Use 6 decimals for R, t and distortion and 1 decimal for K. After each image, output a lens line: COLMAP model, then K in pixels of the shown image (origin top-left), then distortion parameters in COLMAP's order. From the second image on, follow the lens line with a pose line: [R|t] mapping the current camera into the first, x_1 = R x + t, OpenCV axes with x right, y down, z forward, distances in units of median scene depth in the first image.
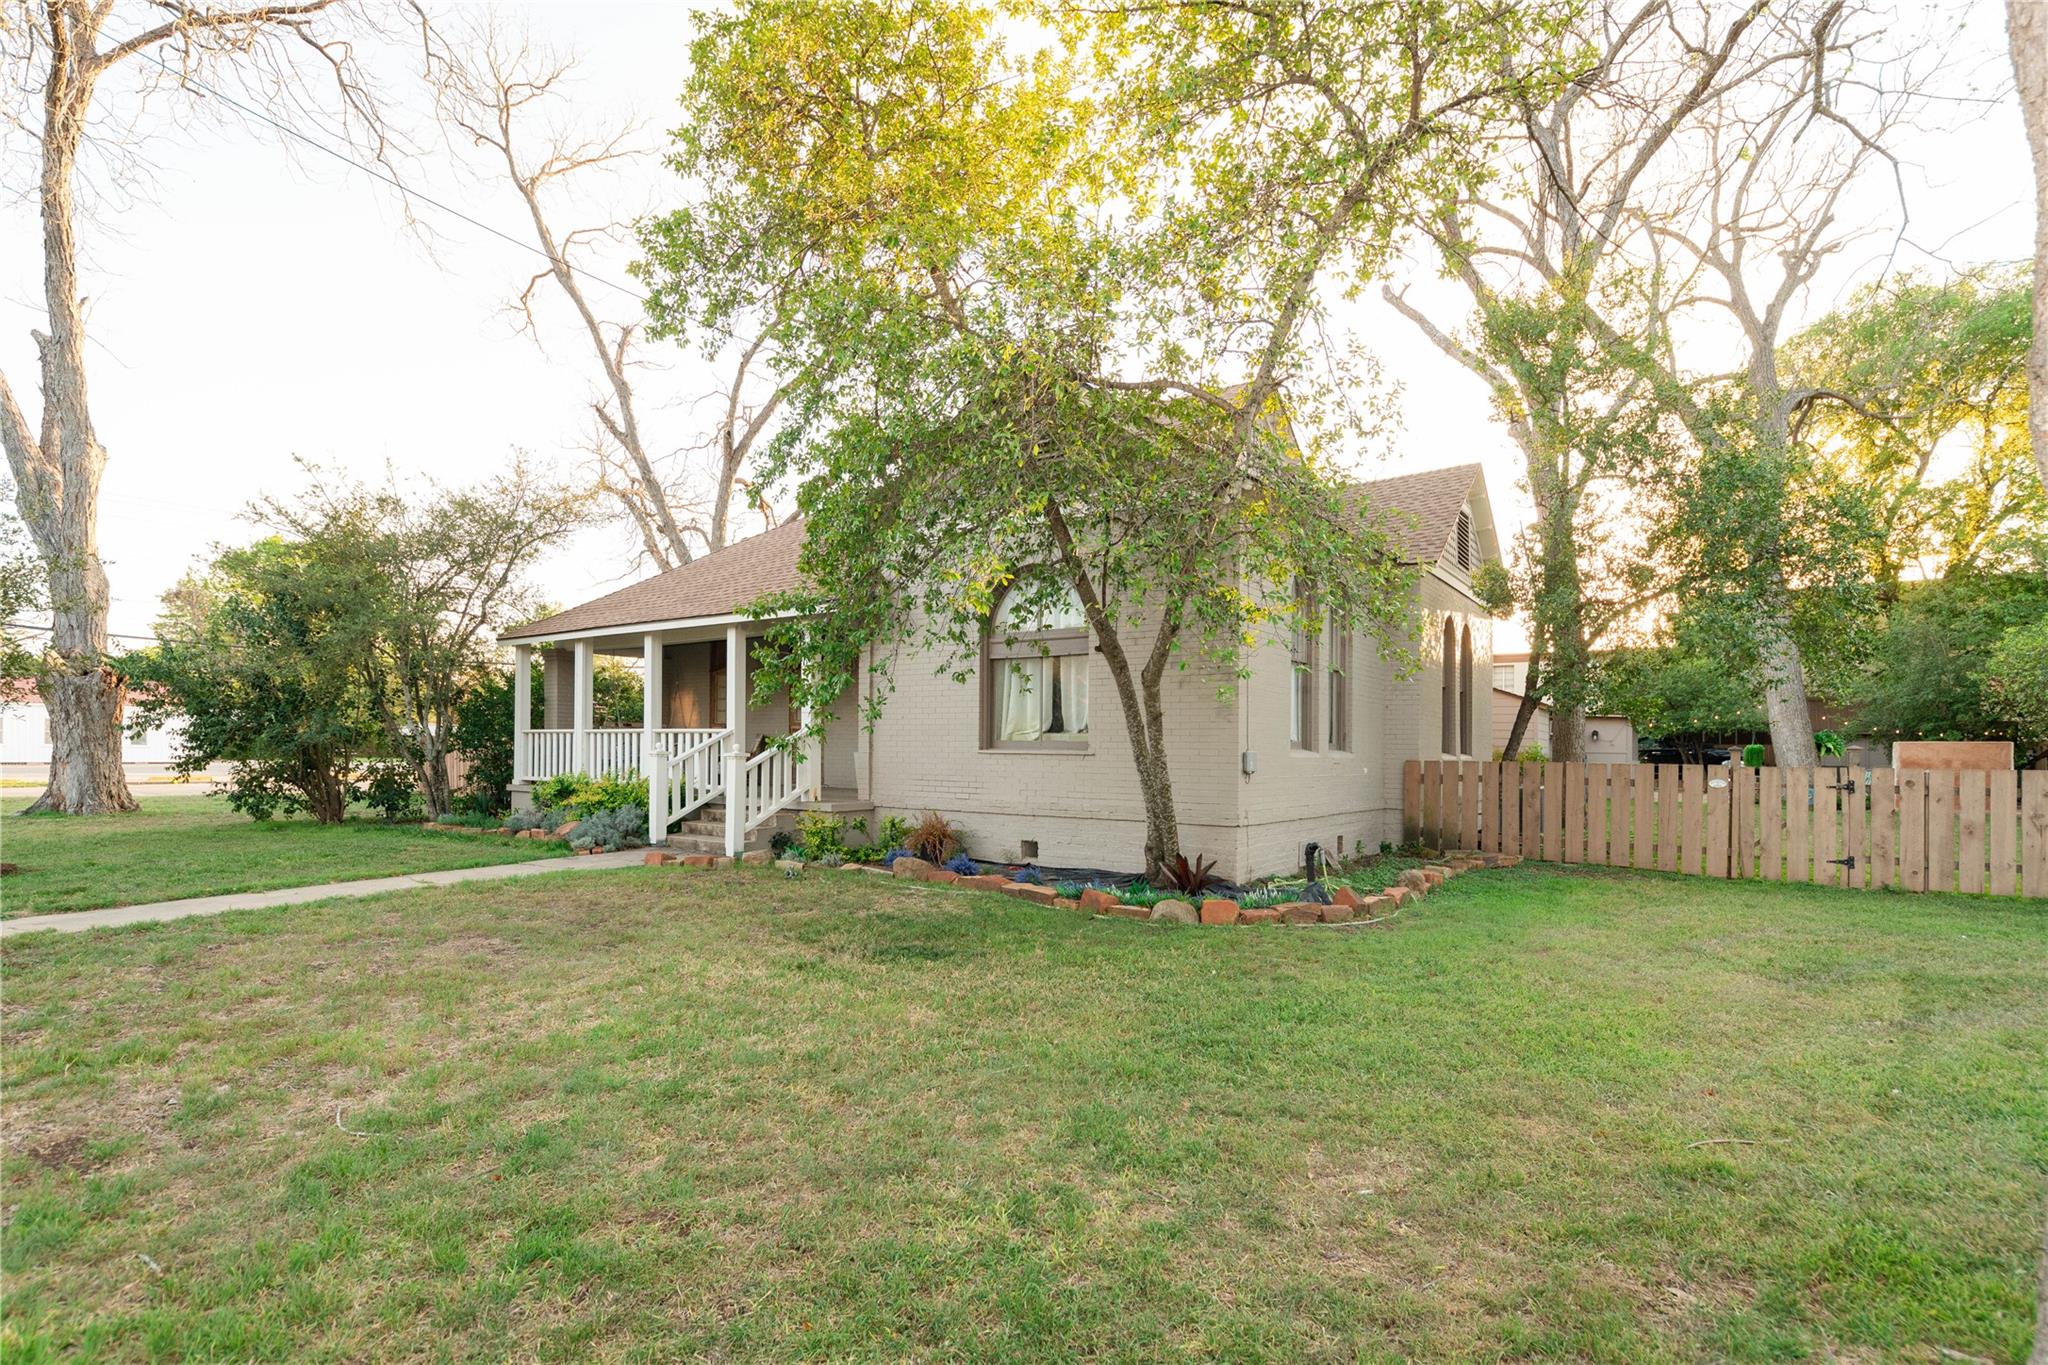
lens RADIAL K [[1037.2, 0, 1044.8], [0, 1037.2, 771.3], [0, 0, 1]] dist [0.011849, -0.002670]
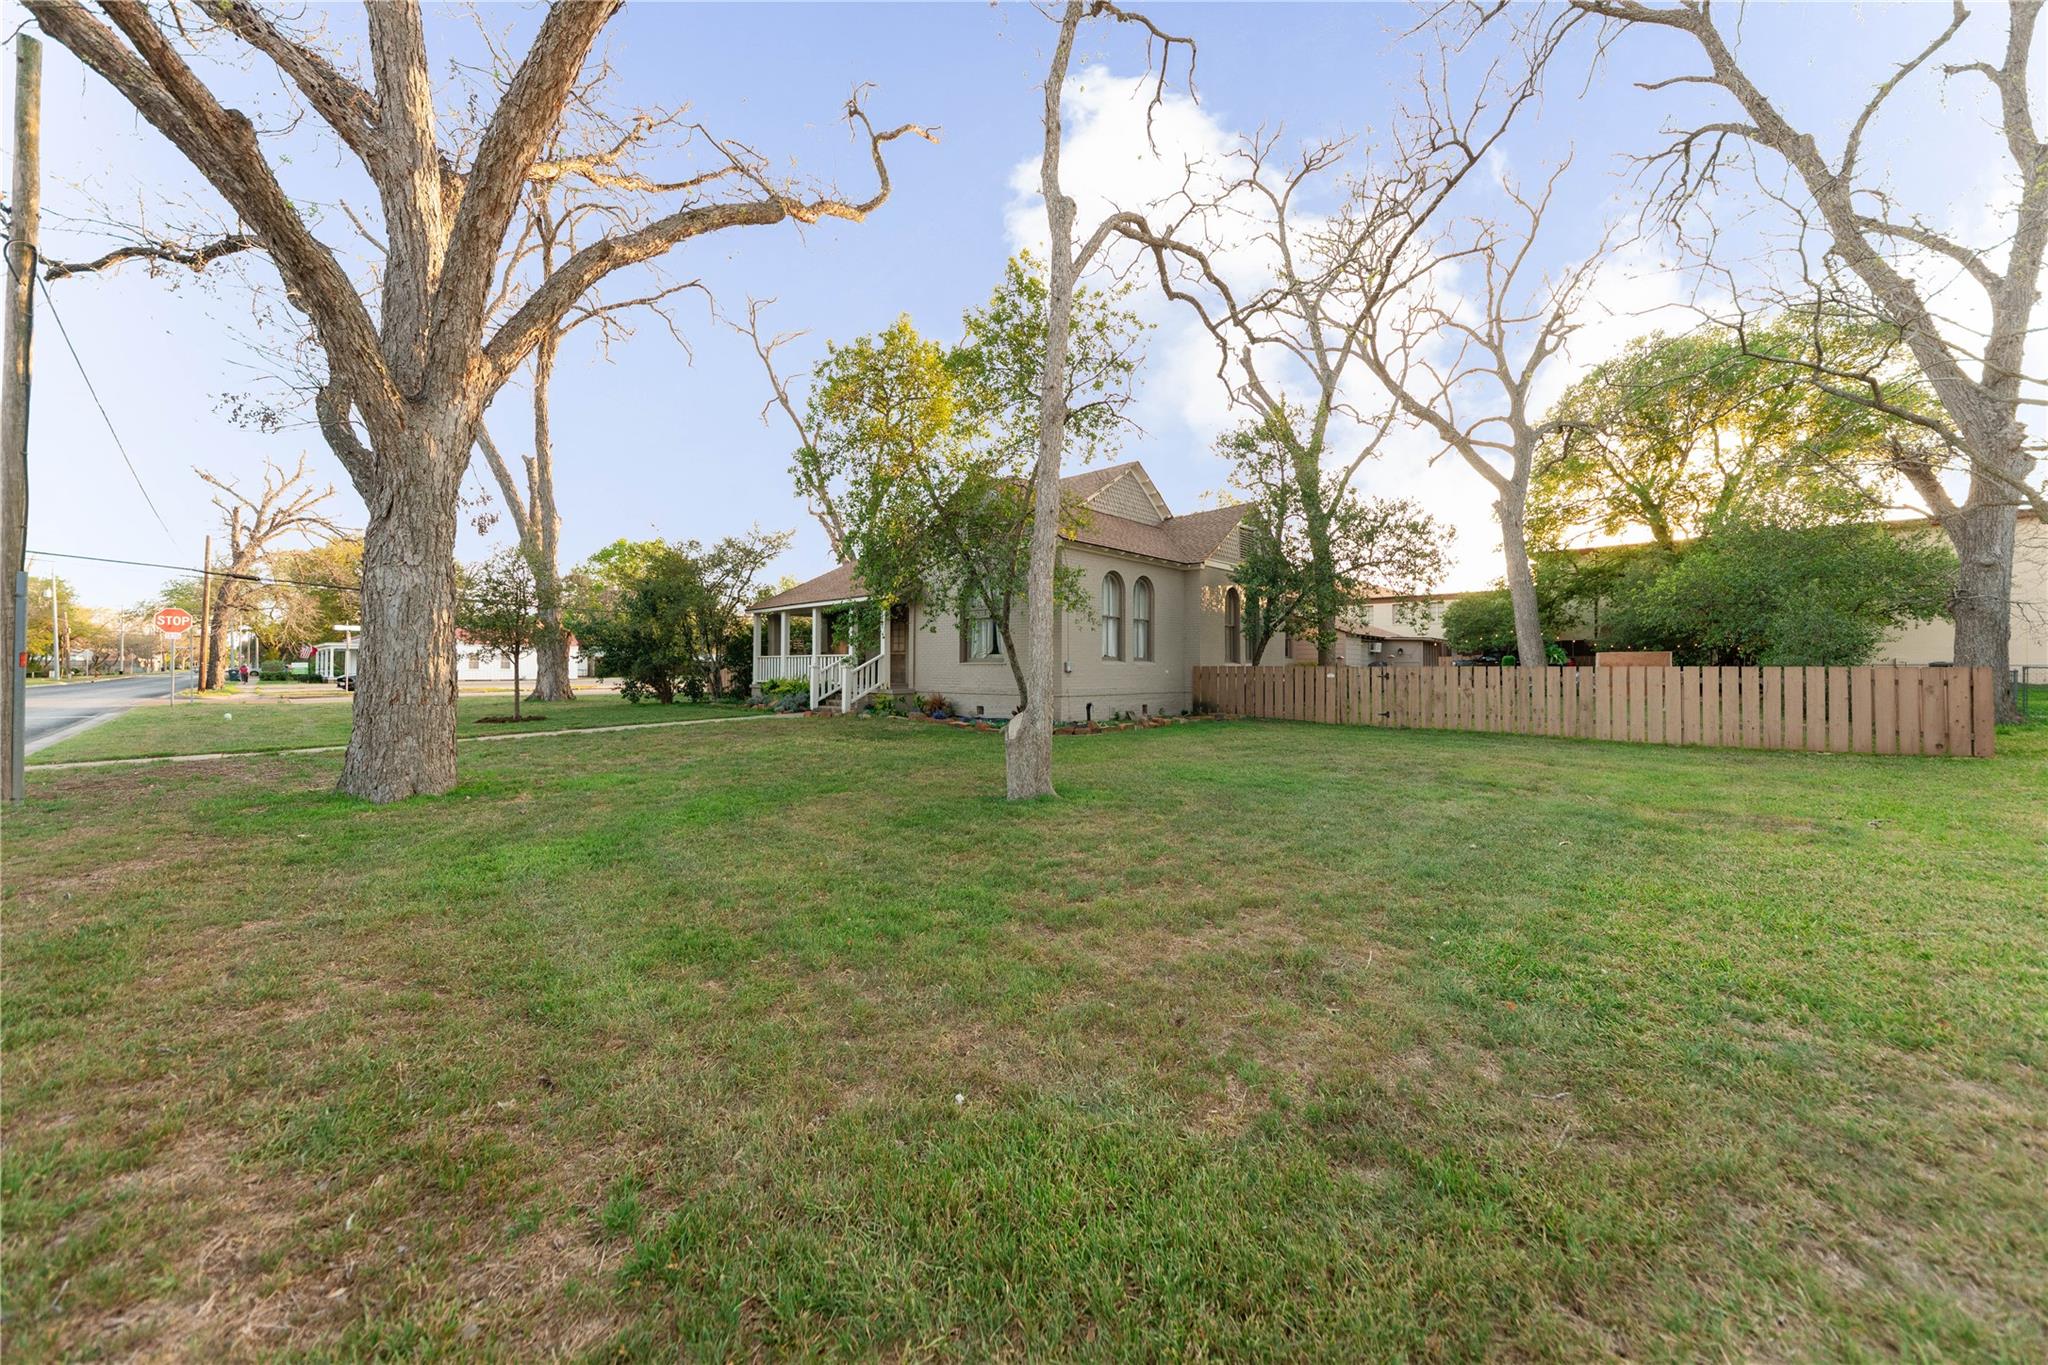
lens RADIAL K [[731.7, 0, 1029.1], [0, 731.7, 666.1], [0, 0, 1]] dist [0.010838, -0.003256]
pose [[0.991646, -0.011295, -0.128497, 0.188370], [0.008566, 0.999726, -0.021767, 0.013523], [0.128708, 0.020484, 0.991471, -0.310723]]
